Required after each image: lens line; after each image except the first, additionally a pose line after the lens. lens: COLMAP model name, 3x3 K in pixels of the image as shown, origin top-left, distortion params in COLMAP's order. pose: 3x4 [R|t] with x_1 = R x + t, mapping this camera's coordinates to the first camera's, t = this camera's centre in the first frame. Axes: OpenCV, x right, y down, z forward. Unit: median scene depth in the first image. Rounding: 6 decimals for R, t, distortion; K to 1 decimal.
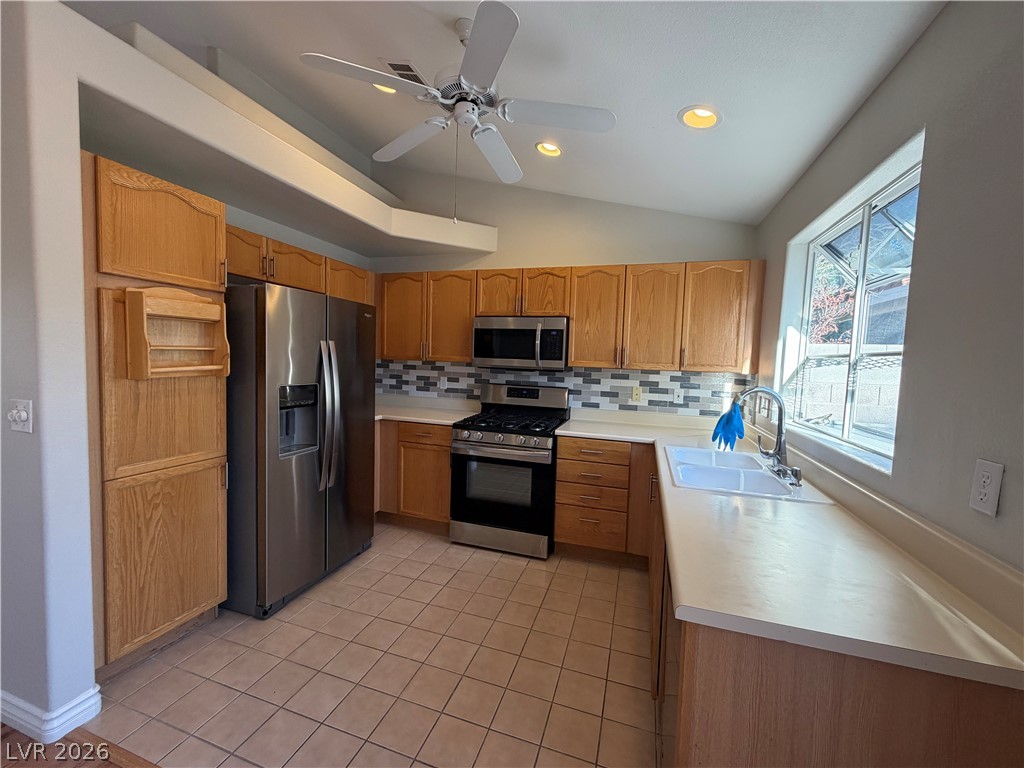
lens RADIAL K [[409.3, 0, 507.2], [0, 409.3, 388.4], [0, 0, 1]] dist [-0.000625, -0.000148]
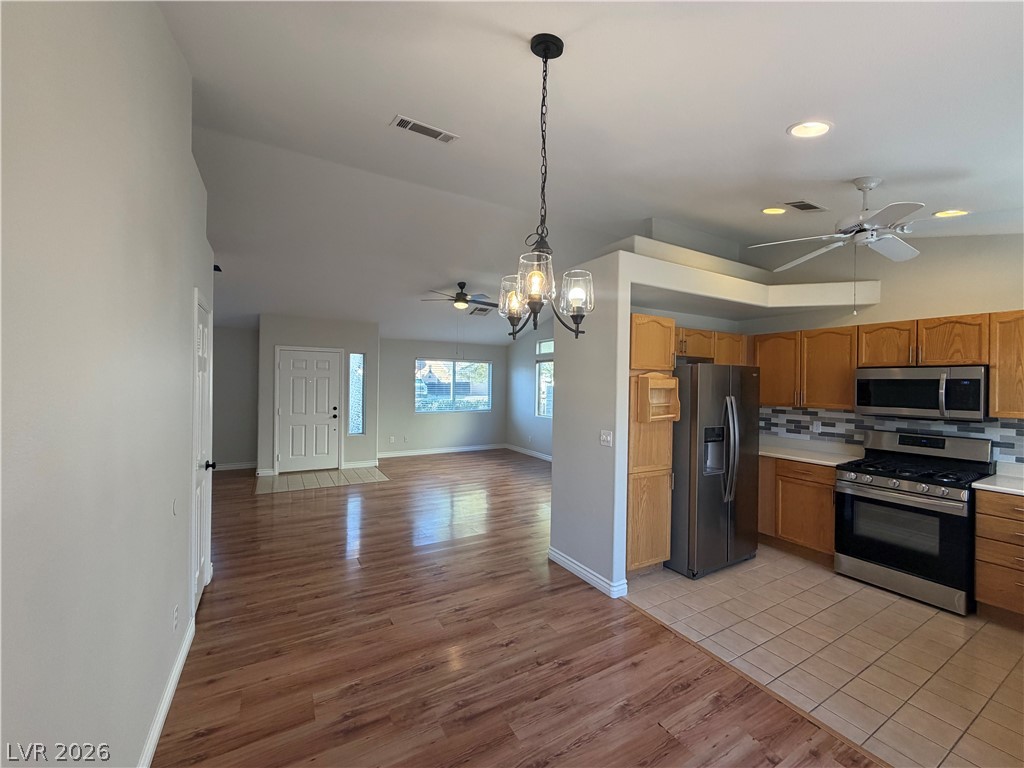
lens RADIAL K [[409.3, 0, 507.2], [0, 409.3, 384.6], [0, 0, 1]] dist [-0.000625, -0.000148]
pose [[0.746322, -0.020888, -0.665257, -0.055550], [-0.037968, 0.996544, -0.073885, -0.017809], [0.664501, 0.080401, 0.742949, -0.472092]]
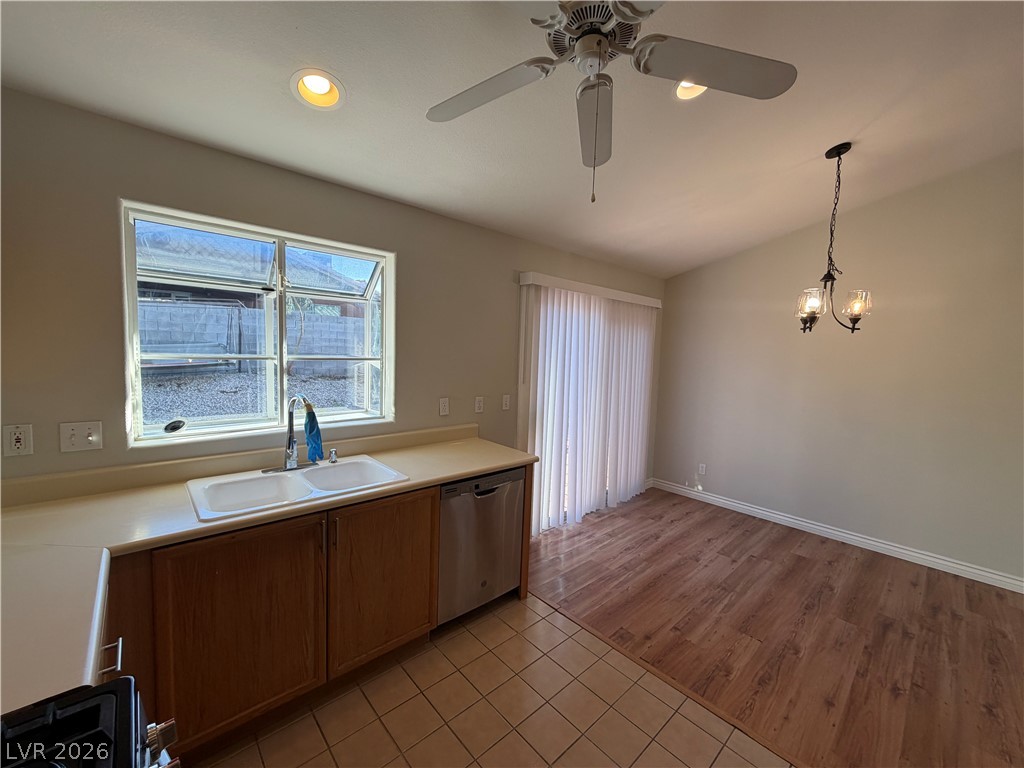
lens RADIAL K [[409.3, 0, 510.9], [0, 409.3, 387.5], [0, 0, 1]] dist [-0.000625, -0.000148]
pose [[-0.872485, -0.099996, 0.478301, -0.229541], [-0.025750, 0.986886, 0.159352, -0.131104], [-0.487963, 0.126716, -0.863618, 1.081655]]
